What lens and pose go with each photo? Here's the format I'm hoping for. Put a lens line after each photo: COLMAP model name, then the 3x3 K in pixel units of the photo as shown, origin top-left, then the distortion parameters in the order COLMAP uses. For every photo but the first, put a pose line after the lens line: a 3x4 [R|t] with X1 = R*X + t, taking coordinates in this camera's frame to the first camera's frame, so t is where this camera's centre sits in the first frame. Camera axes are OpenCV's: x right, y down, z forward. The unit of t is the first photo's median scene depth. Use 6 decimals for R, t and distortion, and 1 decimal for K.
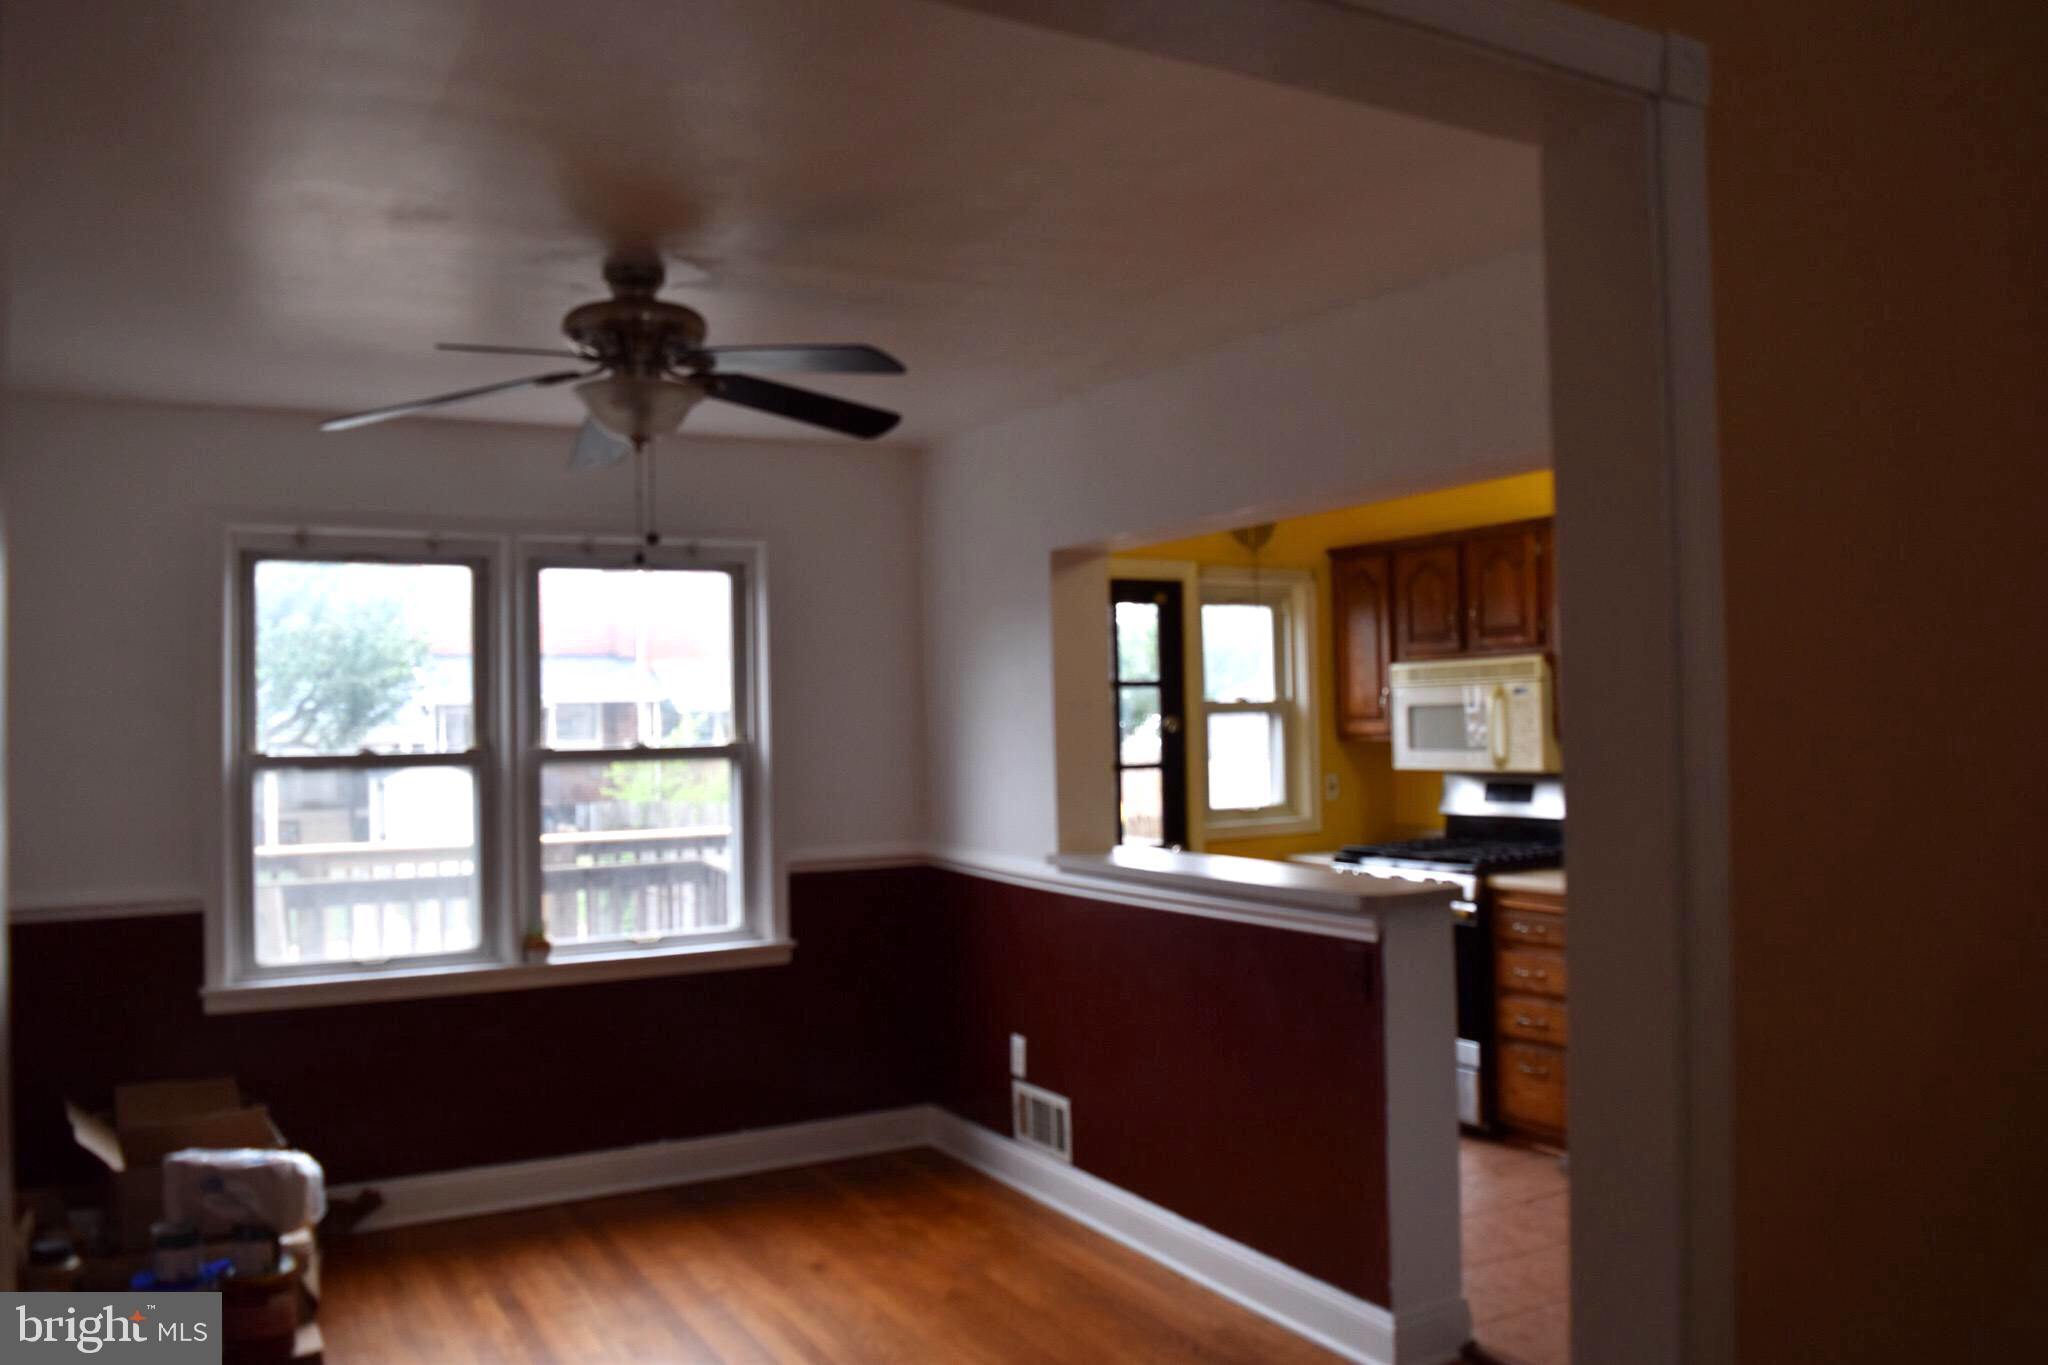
lens RADIAL K [[1650.9, 0, 1026.9], [0, 1650.9, 680.7], [0, 0, 1]] dist [-0.083245, 0.009541]
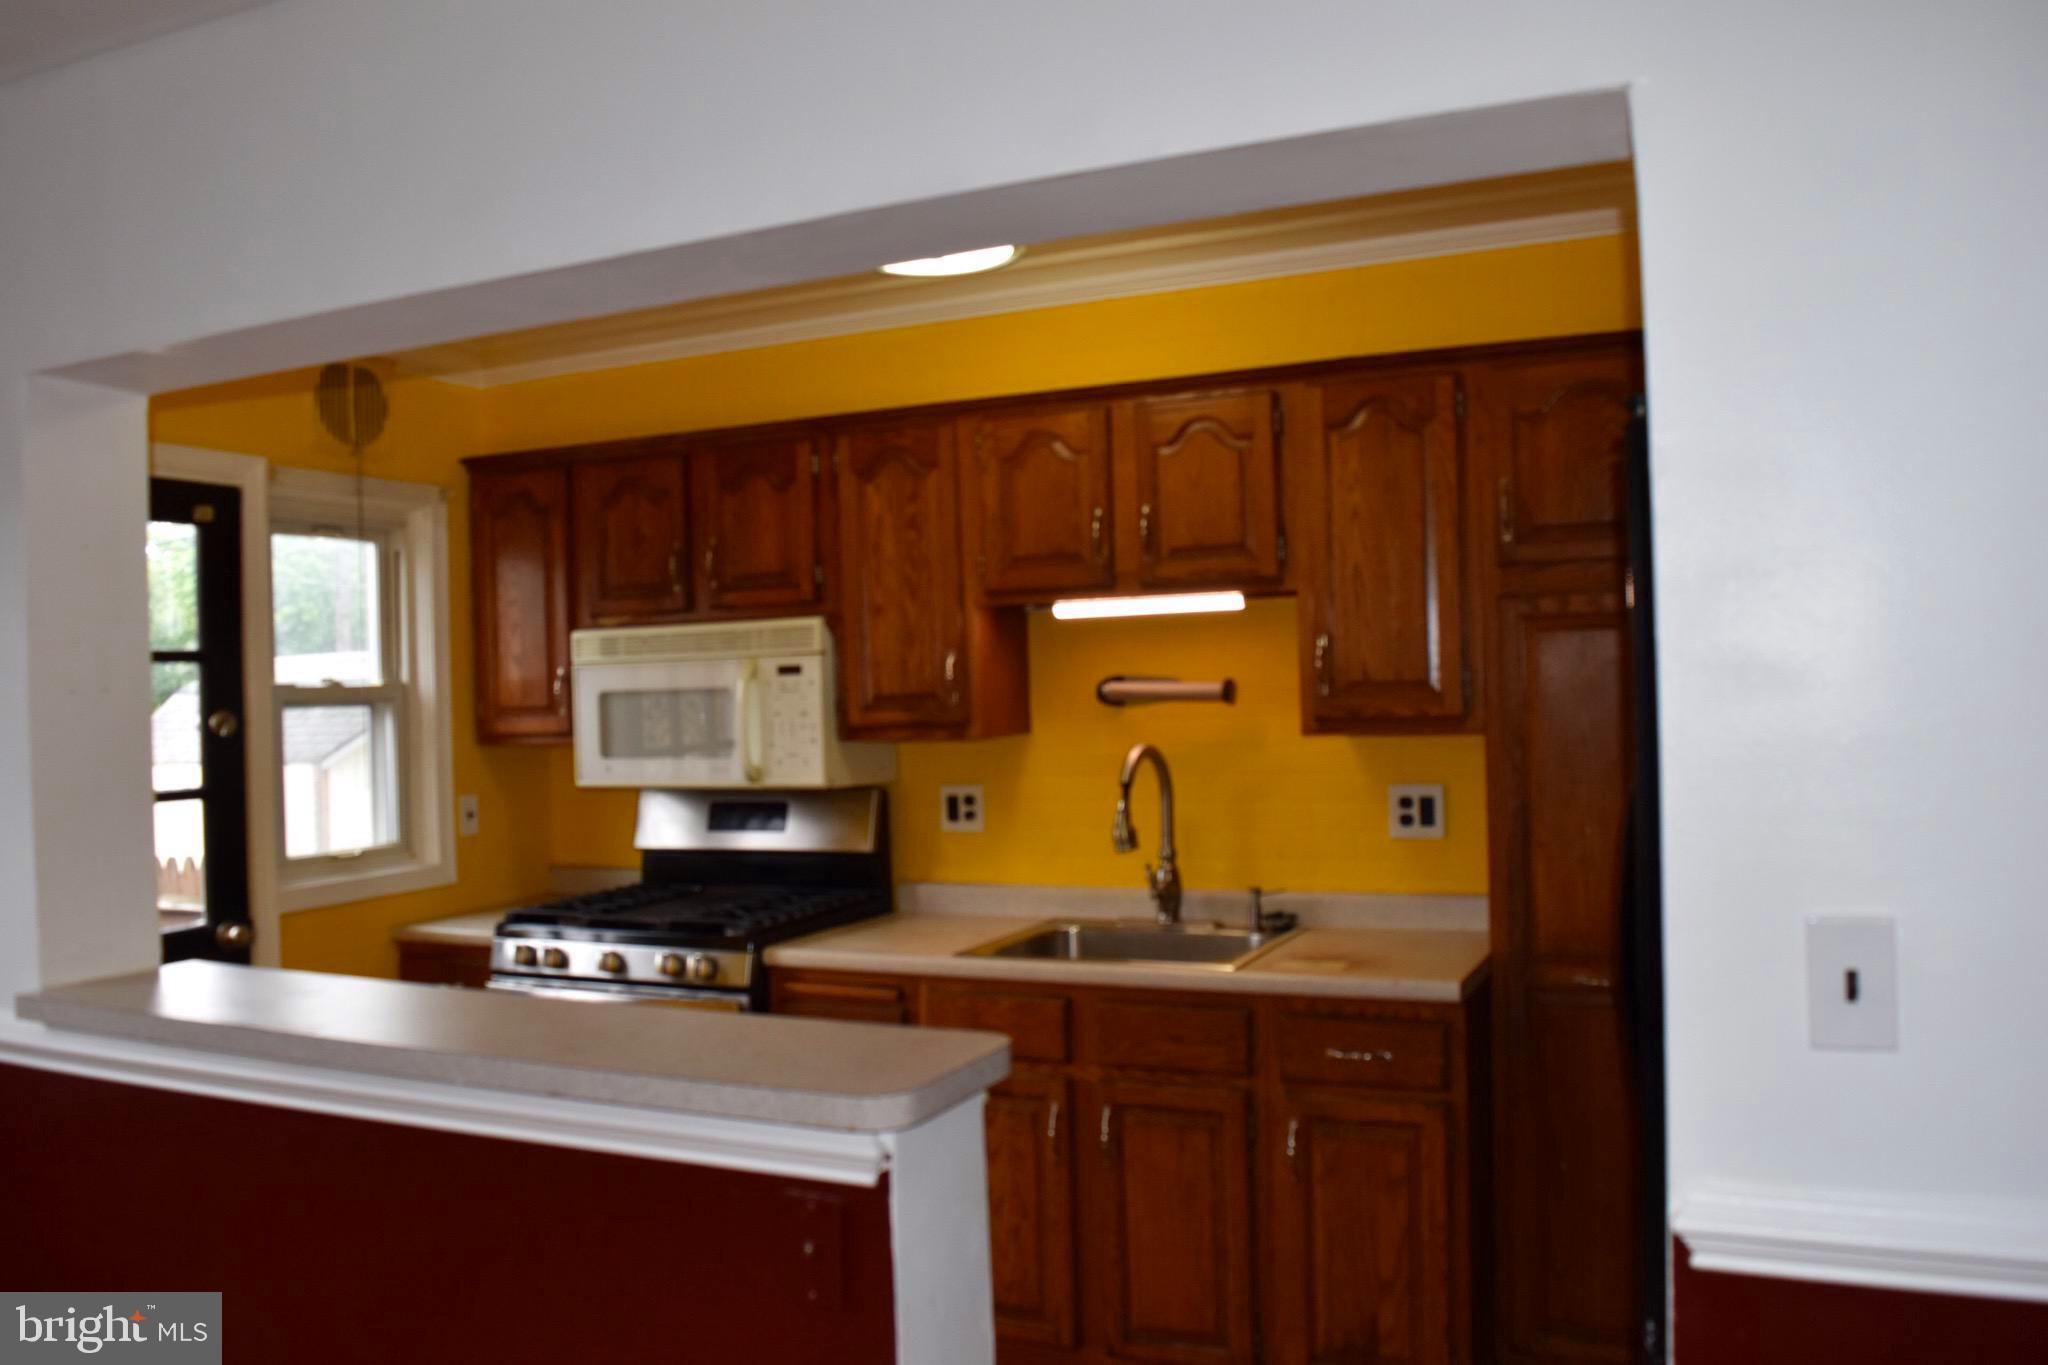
lens RADIAL K [[1650.9, 0, 1019.3], [0, 1650.9, 691.1], [0, 0, 1]] dist [-0.083245, 0.009541]
pose [[0.821665, -0.000596, 0.569971, -0.010063], [-0.004054, 0.999968, 0.006889, 0.009112], [-0.569957, -0.007971, 0.821636, 0.344663]]
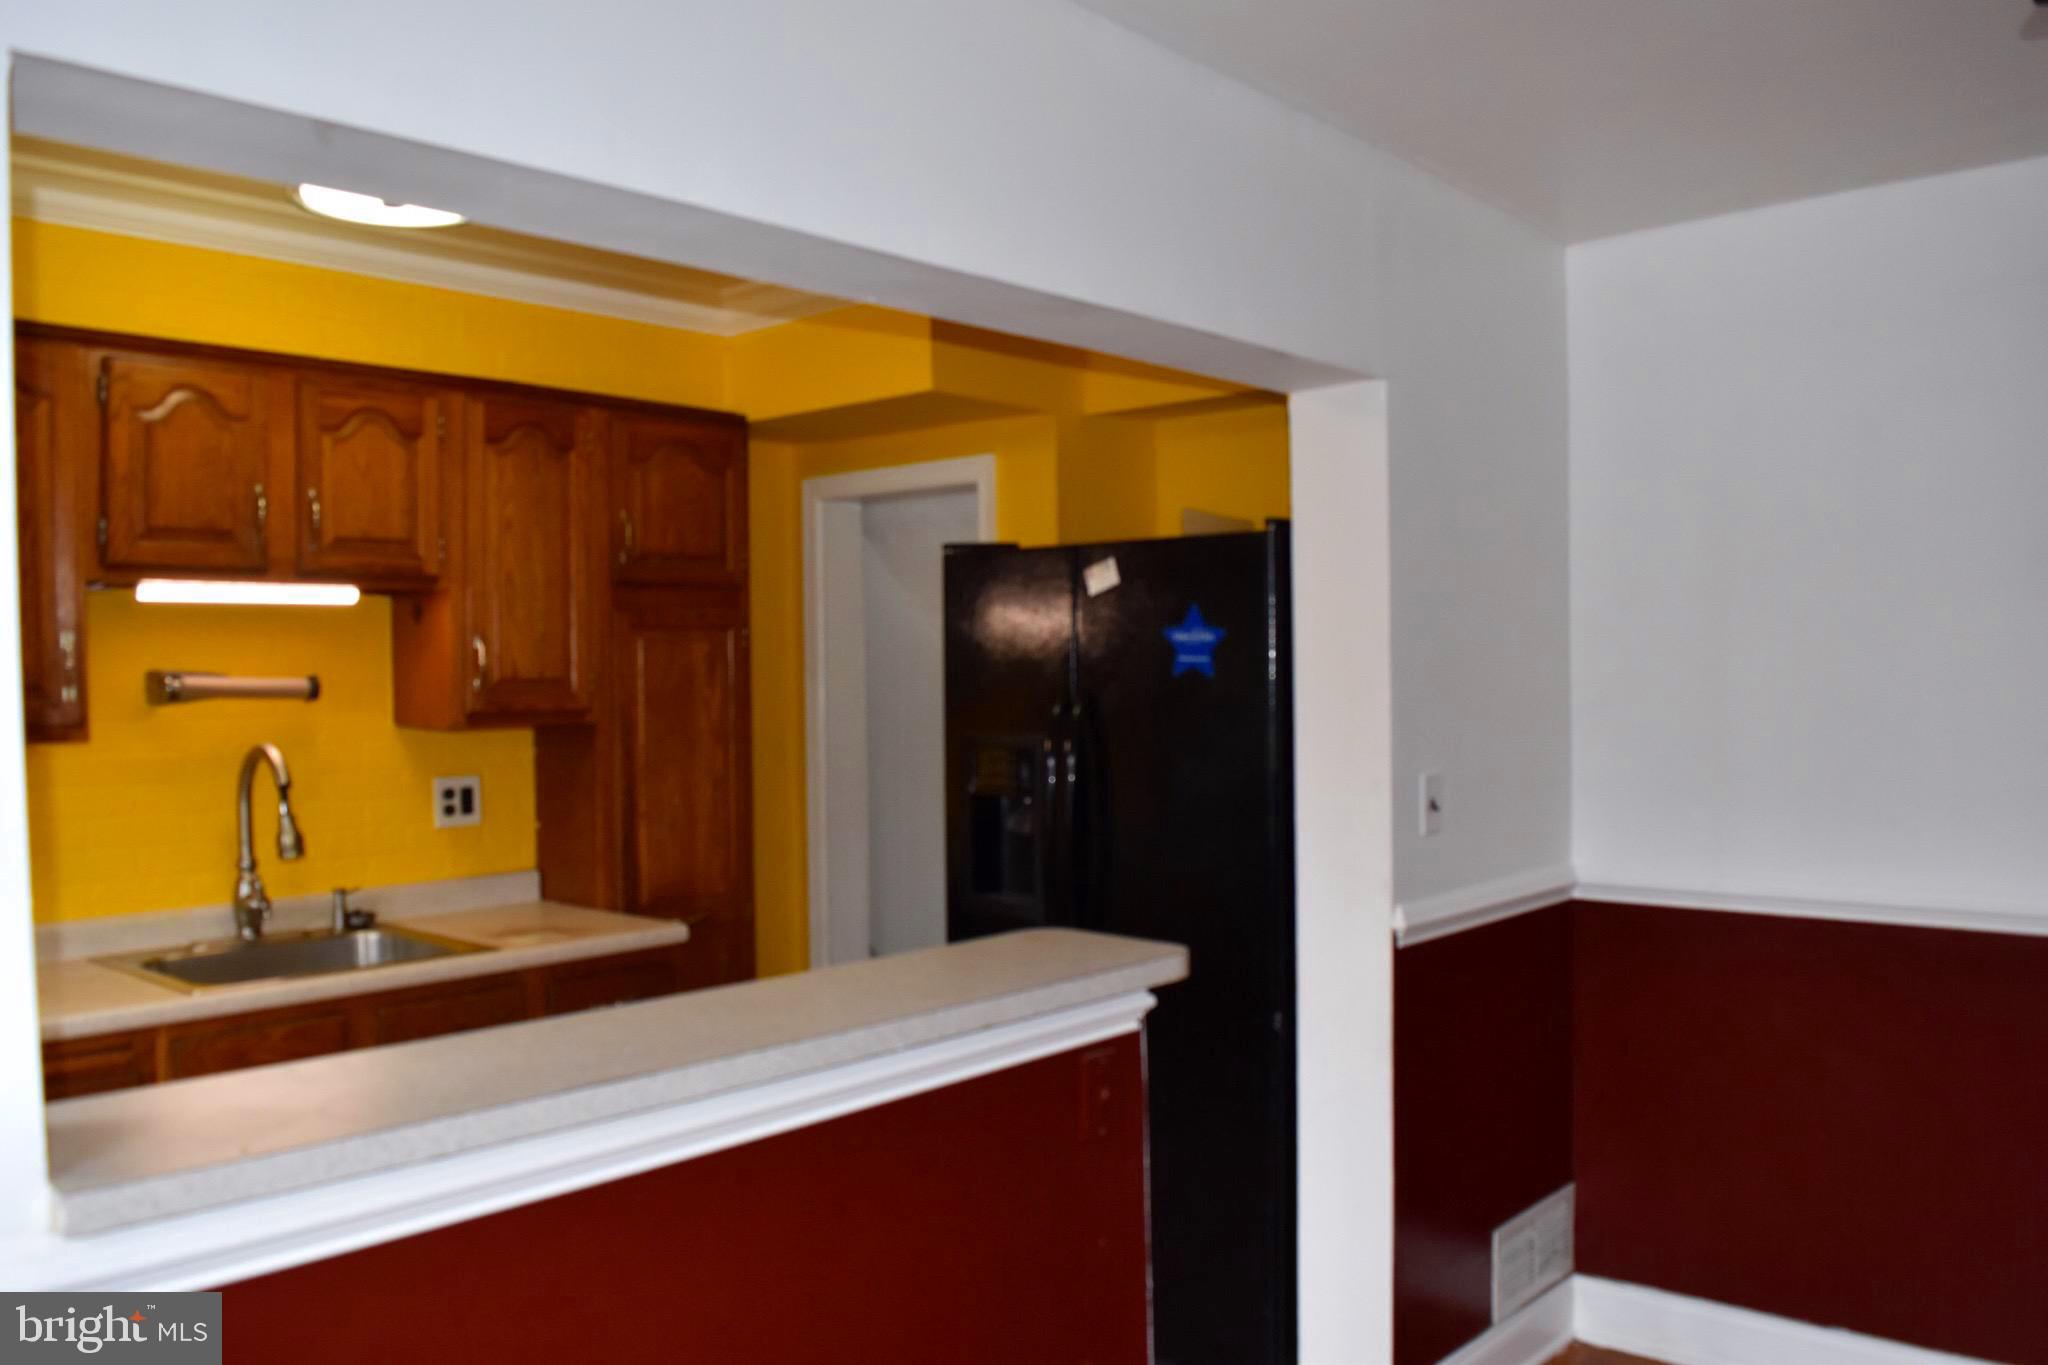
lens RADIAL K [[1650.9, 0, 1028.6], [0, 1650.9, 696.9], [0, 0, 1]] dist [-0.083245, 0.009541]
pose [[-0.324819, 0.014388, 0.945667, -0.351823], [0.000192, 0.999885, -0.015147, 0.033874], [-0.945776, -0.004739, -0.324784, 0.971002]]
